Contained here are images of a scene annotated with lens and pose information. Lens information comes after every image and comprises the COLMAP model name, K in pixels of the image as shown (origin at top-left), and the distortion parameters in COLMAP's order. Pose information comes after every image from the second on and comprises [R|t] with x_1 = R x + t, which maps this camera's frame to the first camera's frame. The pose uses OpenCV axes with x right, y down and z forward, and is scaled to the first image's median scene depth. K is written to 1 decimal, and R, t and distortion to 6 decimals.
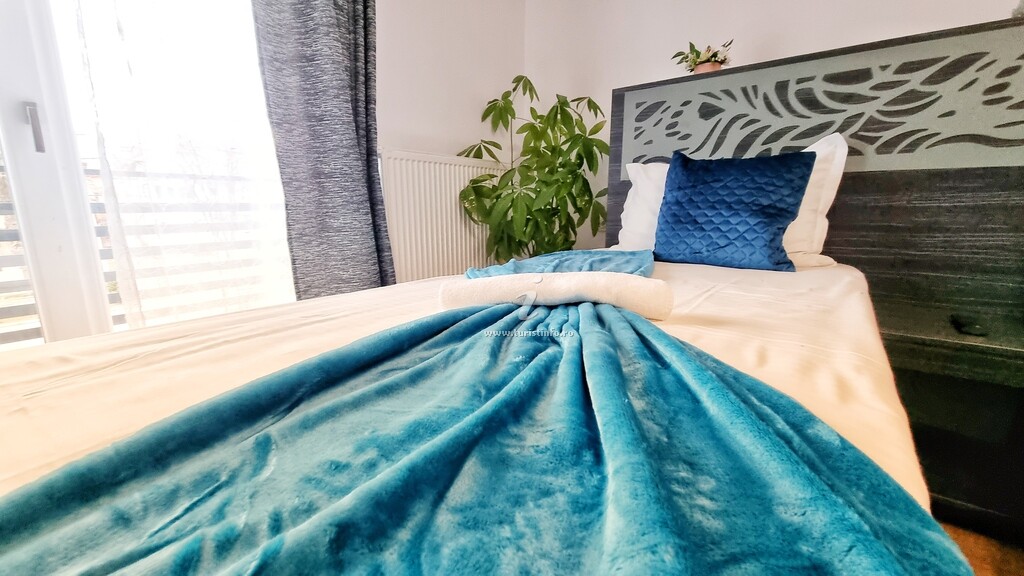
lens RADIAL K [[415.9, 0, 512.0], [0, 415.9, 288.0], [0, 0, 1]] dist [-0.000681, -0.000586]
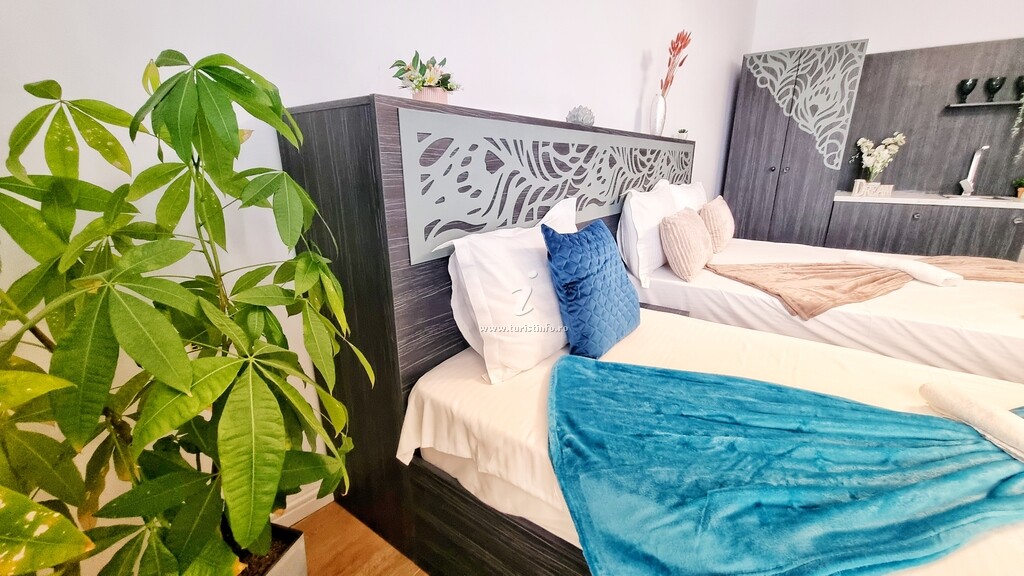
lens RADIAL K [[415.9, 0, 512.0], [0, 415.9, 288.0], [0, 0, 1]] dist [-0.000681, -0.000586]
pose [[-0.027228, -0.273120, 0.961595, -0.348192], [0.217000, 0.937397, 0.272391, -0.424279], [-0.975792, 0.216082, 0.033744, 1.026033]]
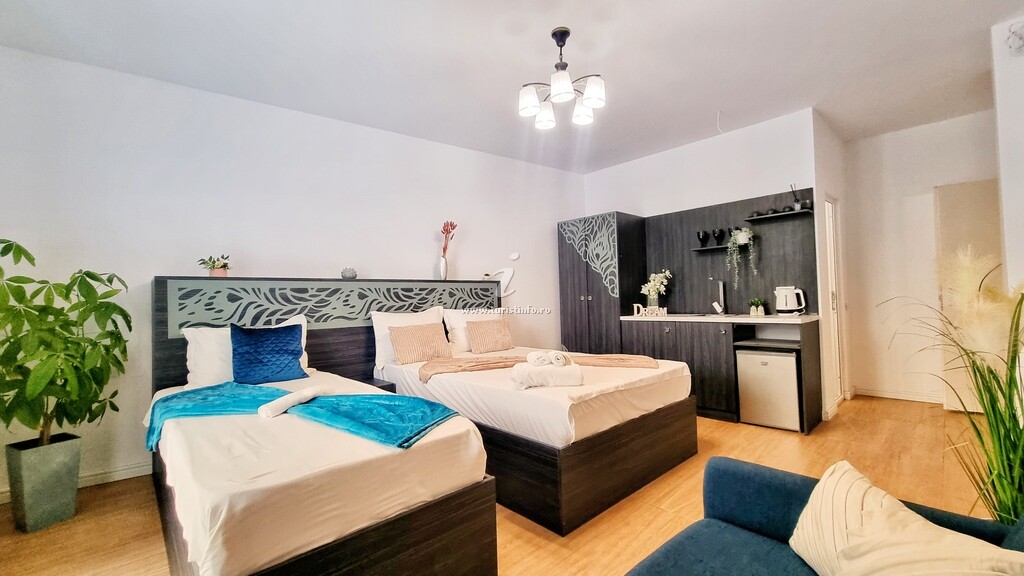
lens RADIAL K [[413.3, 0, 512.0], [0, 413.3, 288.0], [0, 0, 1]] dist [0.000827, 0.000139]
pose [[0.162221, 0.041488, 0.985882, -1.096653], [0.234386, 0.968901, -0.079340, -0.054812], [-0.958513, 0.243948, 0.147452, -0.407135]]
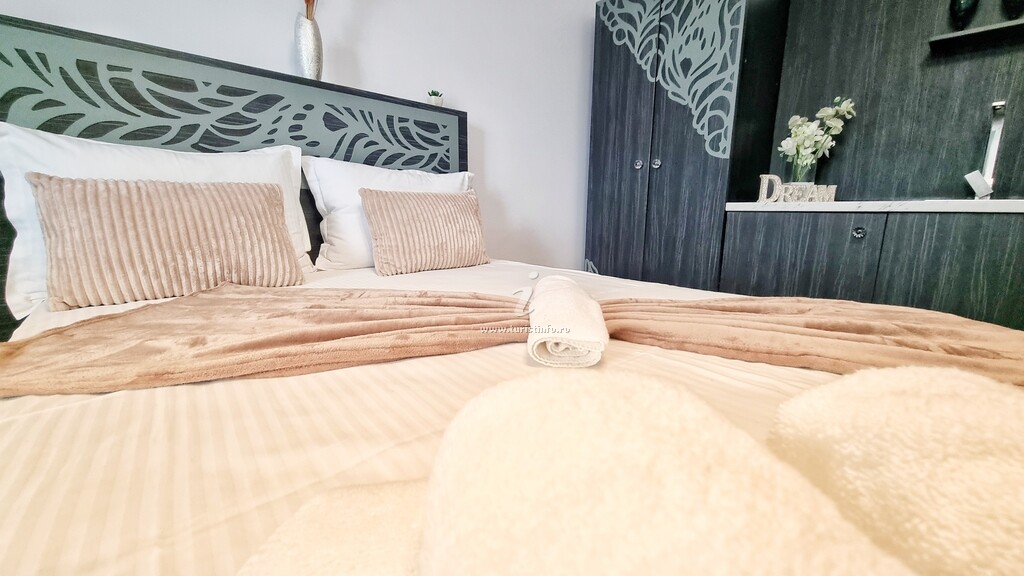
lens RADIAL K [[413.3, 0, 512.0], [0, 413.3, 288.0], [0, 0, 1]] dist [0.000827, 0.000139]
pose [[0.162587, -0.161807, 0.973336, 0.415402], [0.196841, 0.971952, 0.128697, 0.045559], [-0.966861, 0.170668, 0.189877, -0.204495]]
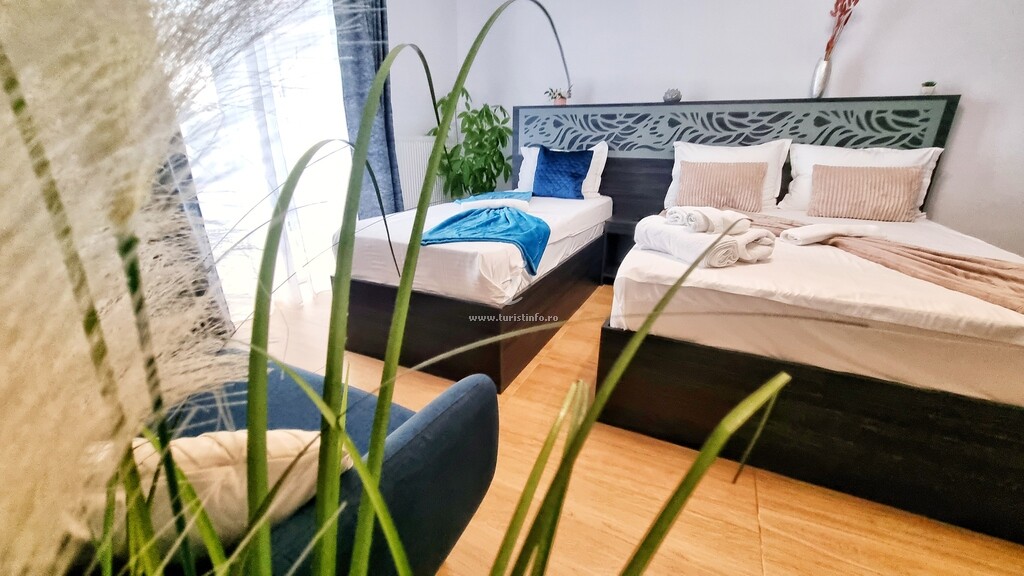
lens RADIAL K [[415.9, 0, 512.0], [0, 415.9, 288.0], [0, 0, 1]] dist [-0.000681, -0.000586]
pose [[0.977443, -0.055696, 0.203725, -0.239065], [0.026323, 0.989206, 0.144146, 0.092473], [-0.209554, -0.135531, 0.968359, -1.153440]]
